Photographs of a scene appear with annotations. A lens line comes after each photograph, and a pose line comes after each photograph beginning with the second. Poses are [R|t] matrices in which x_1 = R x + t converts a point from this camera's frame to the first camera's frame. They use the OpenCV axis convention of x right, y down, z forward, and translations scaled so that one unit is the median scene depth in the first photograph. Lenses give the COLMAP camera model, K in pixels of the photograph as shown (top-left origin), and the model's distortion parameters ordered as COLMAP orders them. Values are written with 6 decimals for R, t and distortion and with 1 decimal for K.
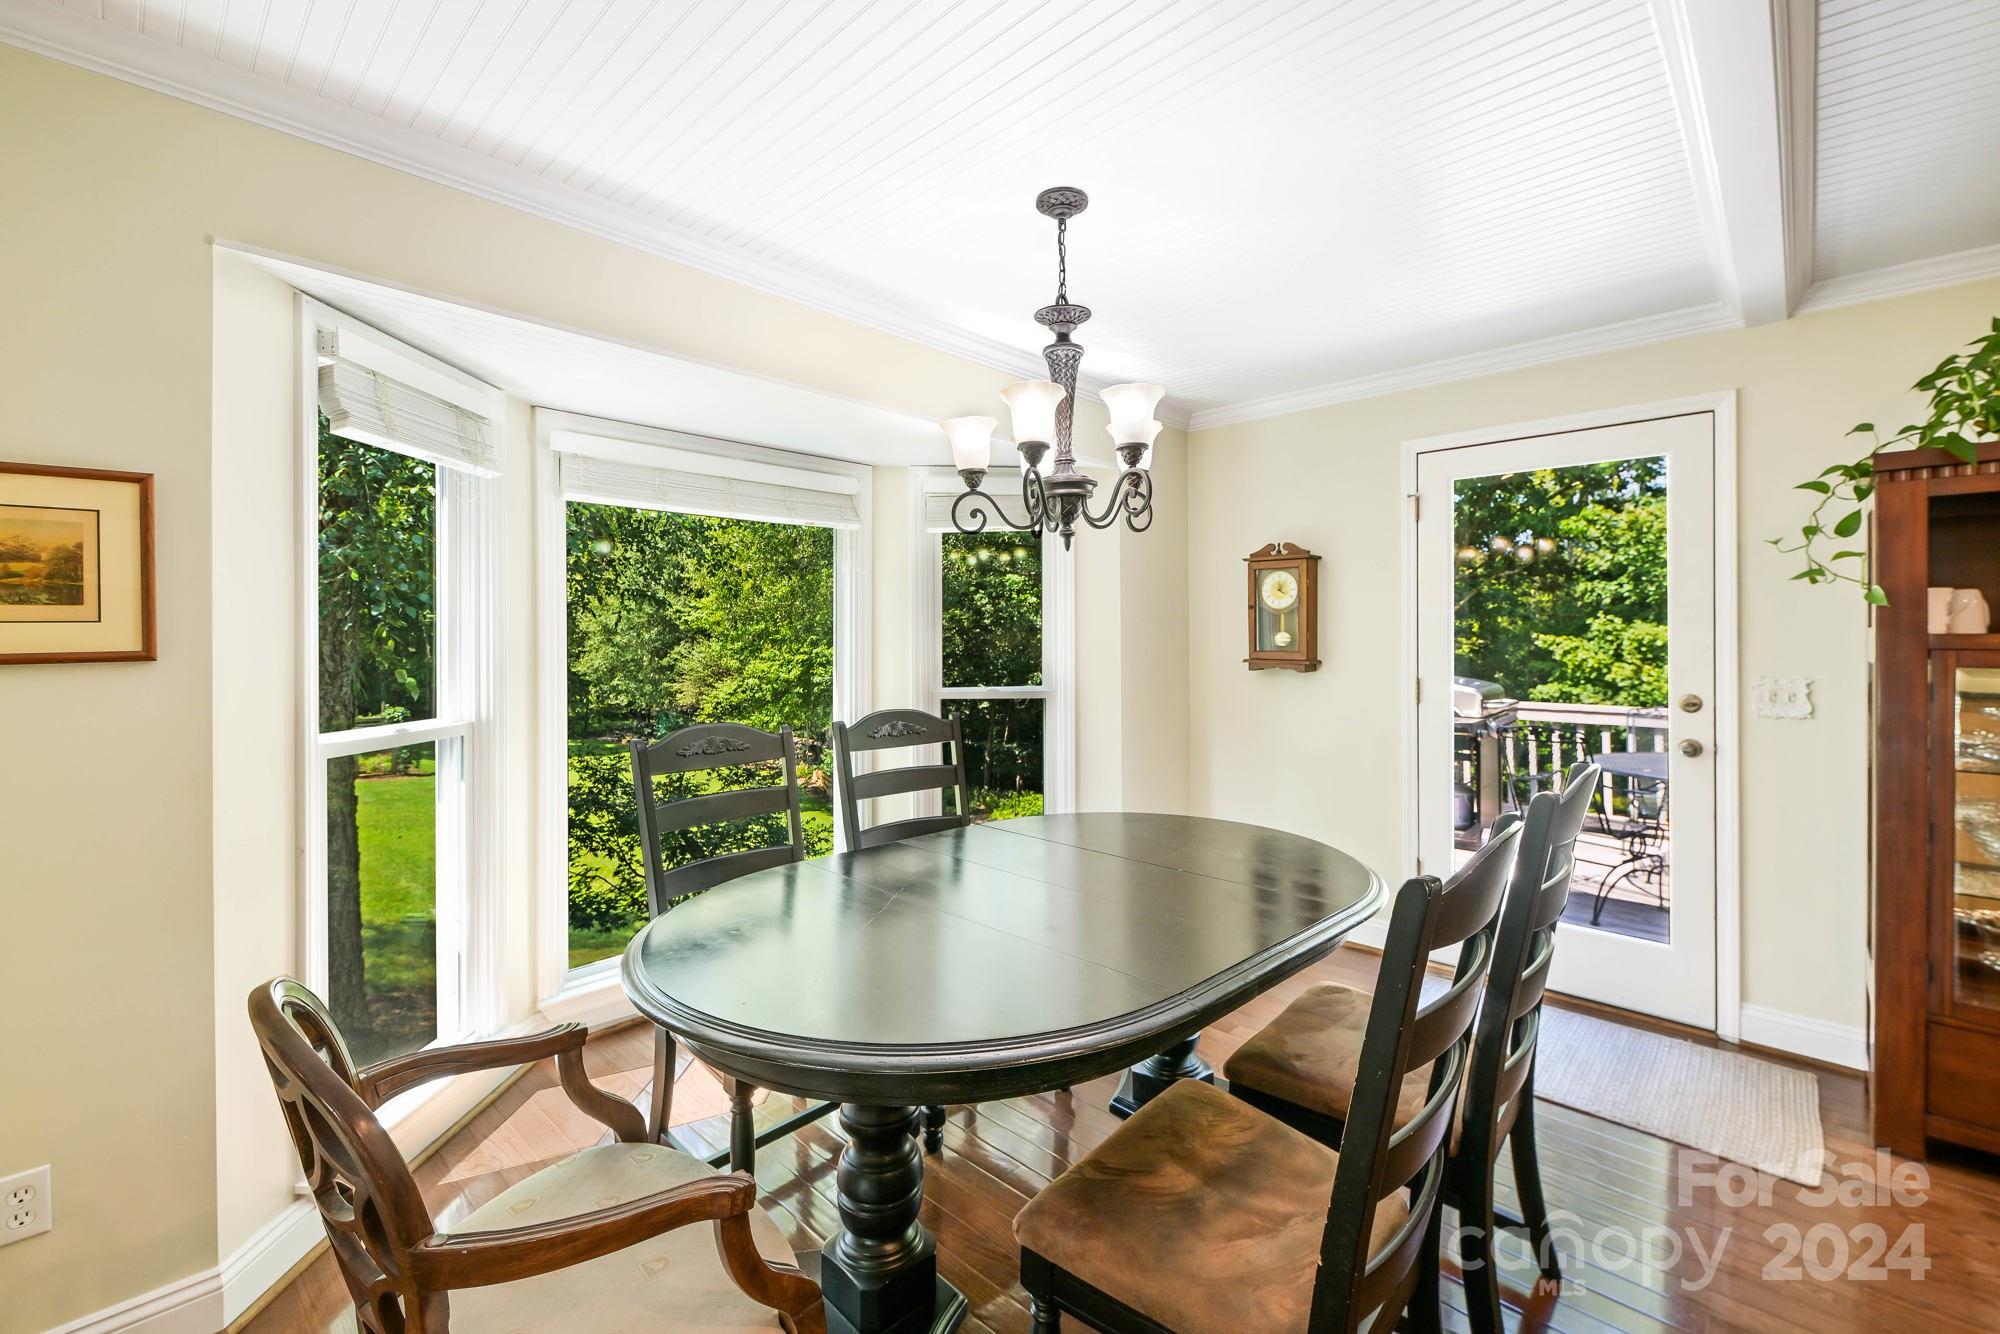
lens RADIAL K [[828.9, 0, 996.8], [0, 828.9, 653.0], [0, 0, 1]] dist [-0.003945, -0.000536]
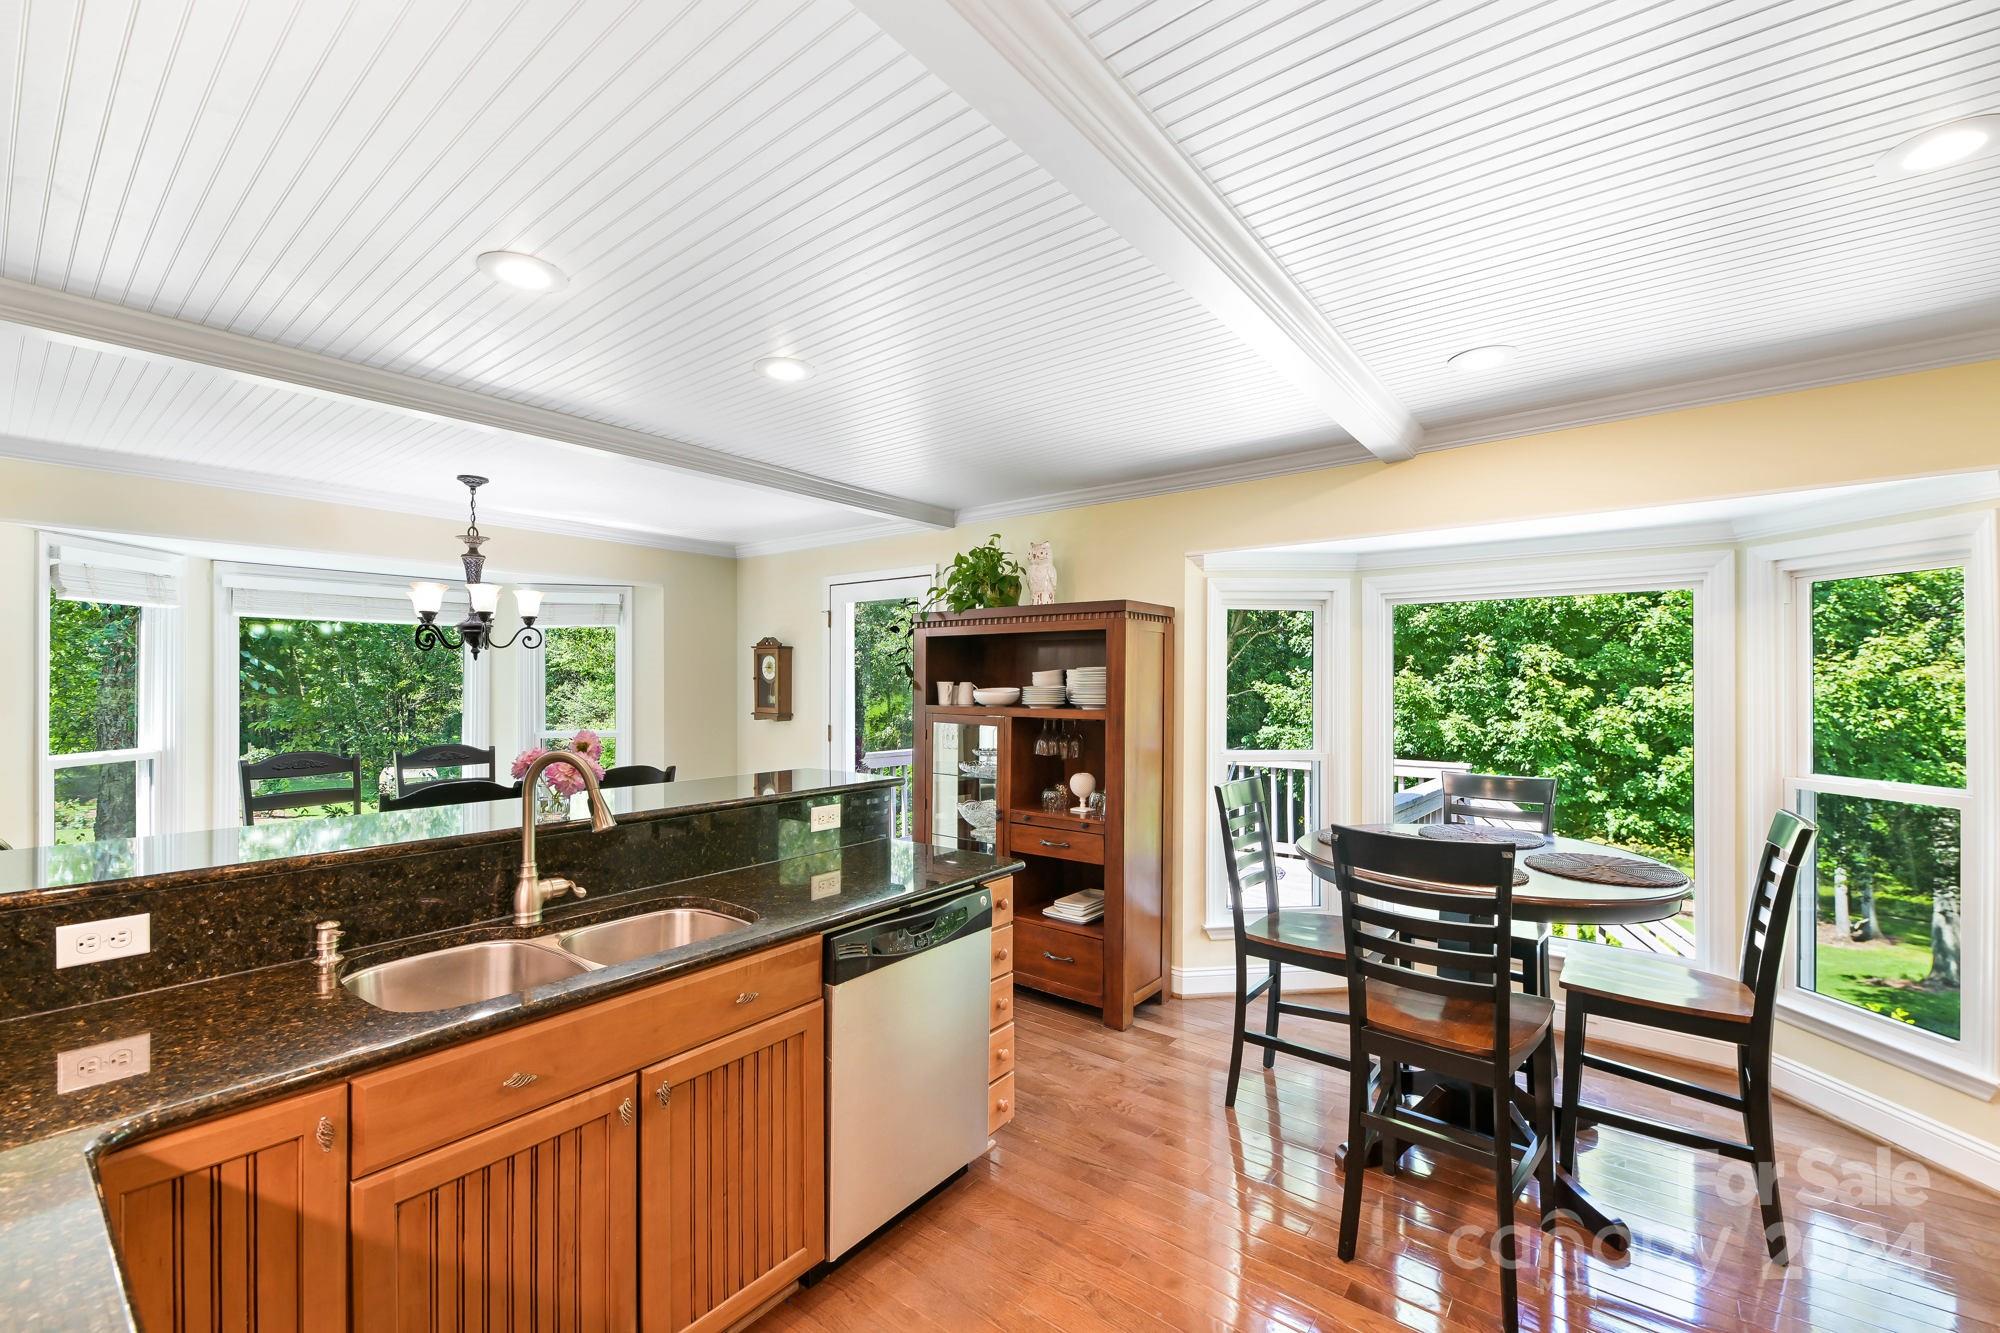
lens RADIAL K [[828.9, 0, 997.5], [0, 828.9, 684.8], [0, 0, 1]] dist [-0.003945, -0.000536]
pose [[0.997003, 0.009543, 0.076772, 0.823155], [-0.008638, 0.999889, -0.012105, -0.037558], [-0.076879, 0.011405, 0.996975, -0.722433]]
